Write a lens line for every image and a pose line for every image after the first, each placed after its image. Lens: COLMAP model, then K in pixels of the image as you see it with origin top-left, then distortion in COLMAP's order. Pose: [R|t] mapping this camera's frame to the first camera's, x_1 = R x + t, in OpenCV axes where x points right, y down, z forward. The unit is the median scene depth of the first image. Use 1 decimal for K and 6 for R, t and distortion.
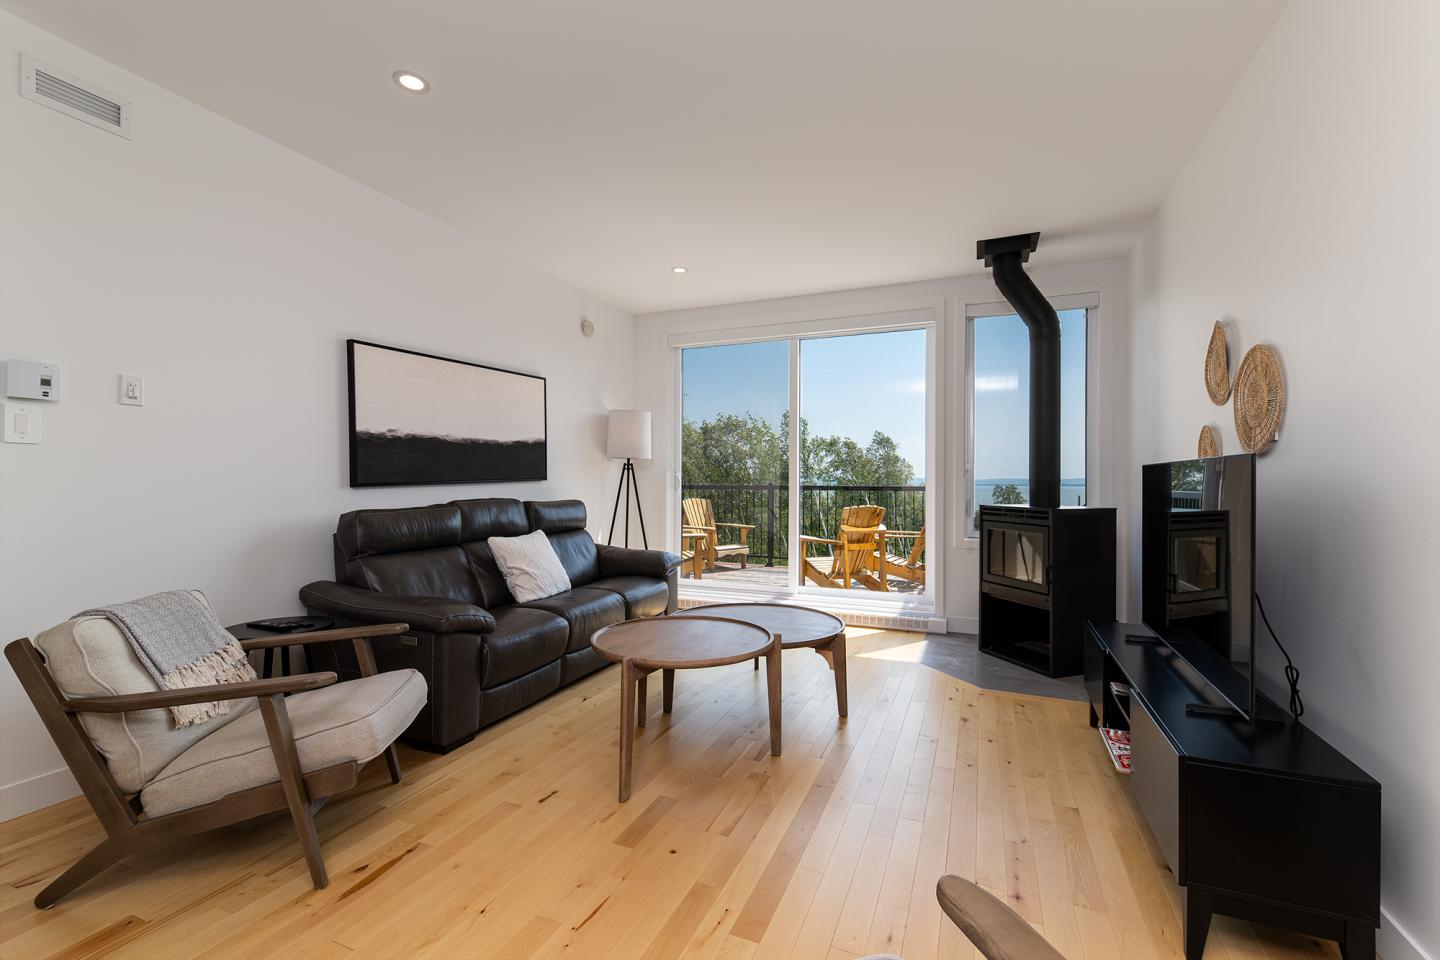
lens RADIAL K [[618.2, 0, 727.4], [0, 618.2, 478.9], [0, 0, 1]] dist [0.000954, 0.000102]
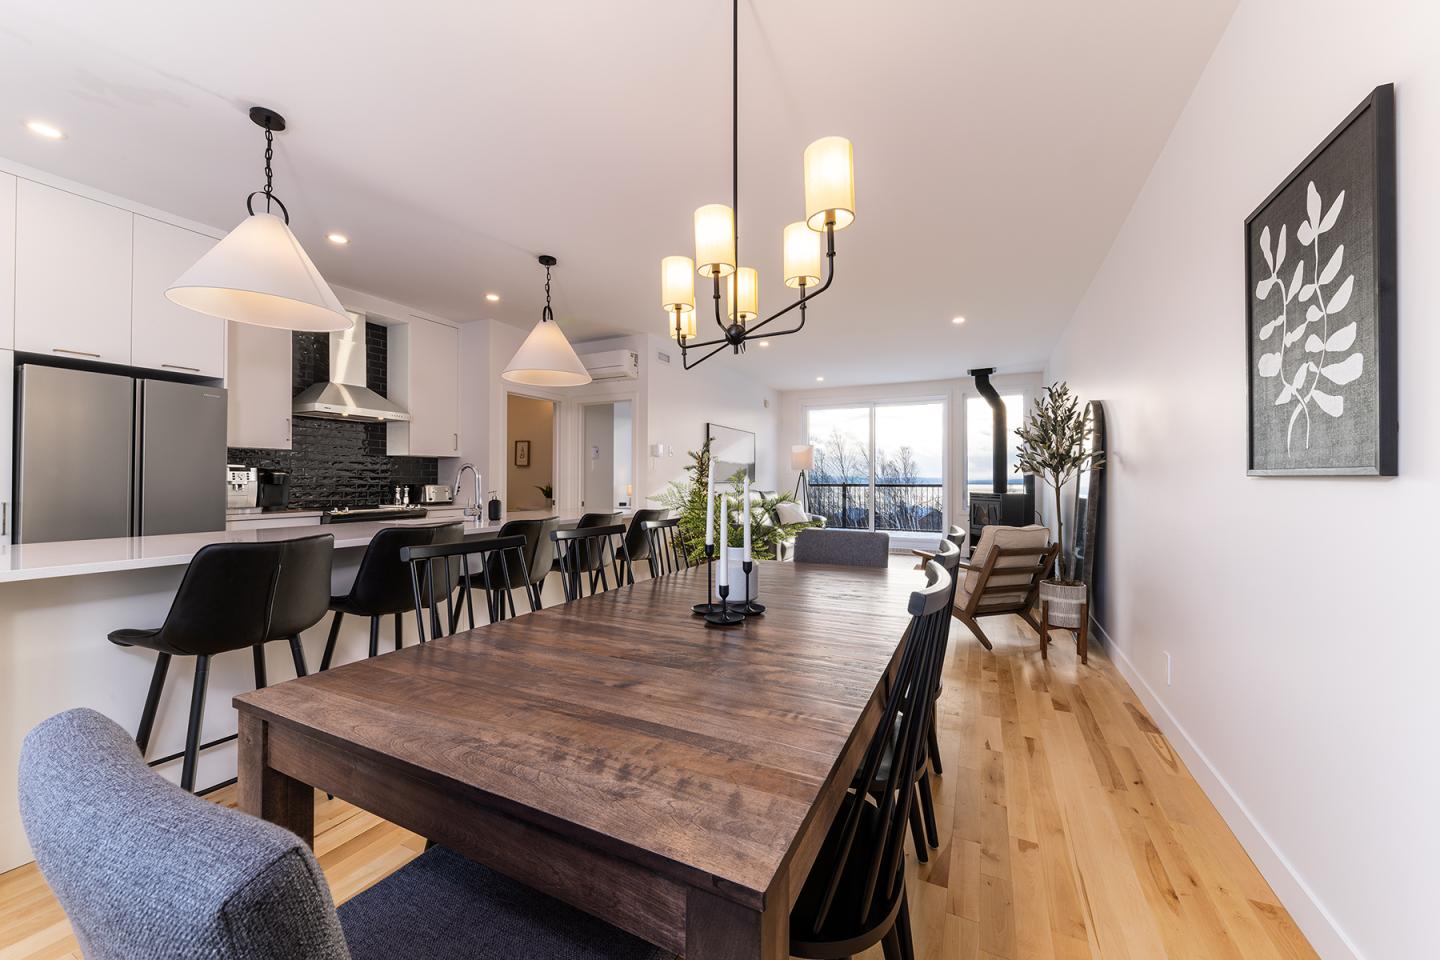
lens RADIAL K [[559.0, 0, 706.4], [0, 559.0, 496.0], [0, 0, 1]] dist [-0.009316, -0.000642]
pose [[0.997656, -0.008605, -0.067883, -0.341279], [0.010560, 0.999538, 0.028495, -0.005507], [0.067606, -0.029145, 0.997286, -0.935123]]
